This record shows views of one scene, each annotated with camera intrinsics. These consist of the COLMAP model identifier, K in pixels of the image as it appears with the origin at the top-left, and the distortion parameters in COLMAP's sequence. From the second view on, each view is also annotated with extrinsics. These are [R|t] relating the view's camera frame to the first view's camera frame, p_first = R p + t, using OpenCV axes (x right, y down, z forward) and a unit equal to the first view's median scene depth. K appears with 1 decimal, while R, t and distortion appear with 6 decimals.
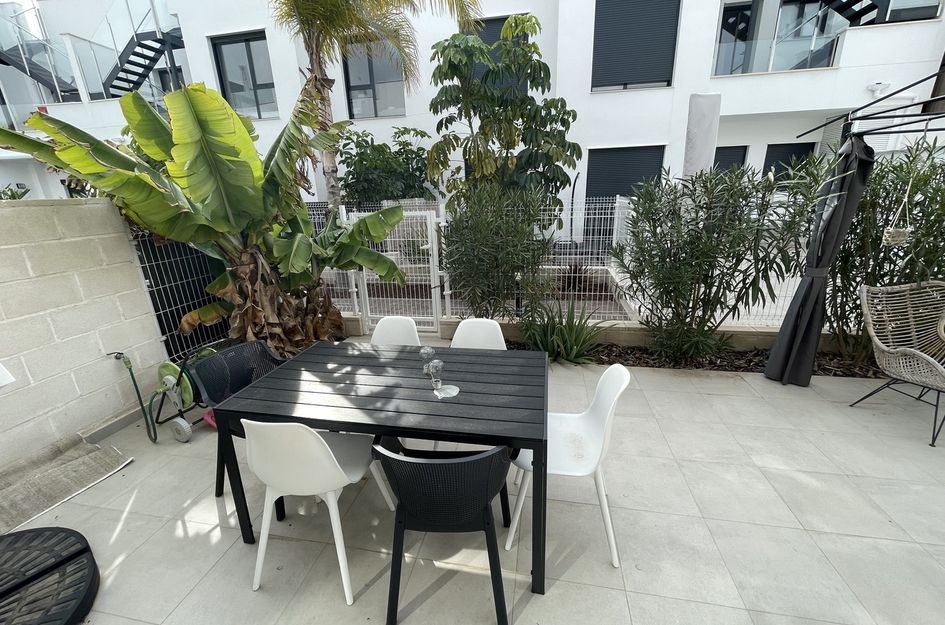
lens RADIAL K [[375.5, 0, 472.5], [0, 375.5, 312.5], [0, 0, 1]] dist [-0.012364, -0.000074]
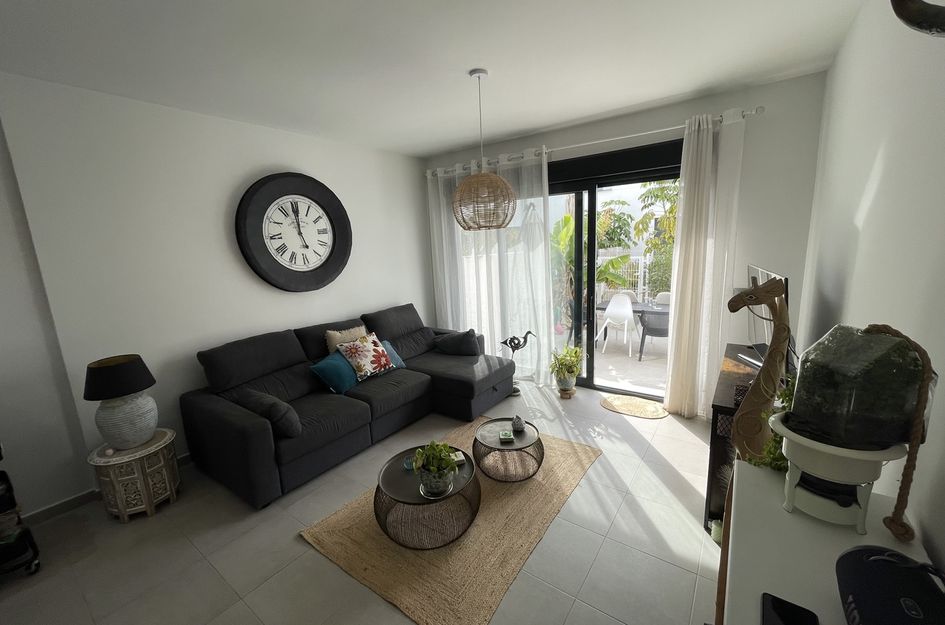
lens RADIAL K [[375.5, 0, 472.5], [0, 375.5, 312.5], [0, 0, 1]] dist [-0.012364, -0.000074]
pose [[0.910676, 0.072504, -0.406710, -0.285012], [-0.115022, 0.990051, -0.081053, 0.867102], [0.396787, 0.120594, 0.909955, -3.391299]]
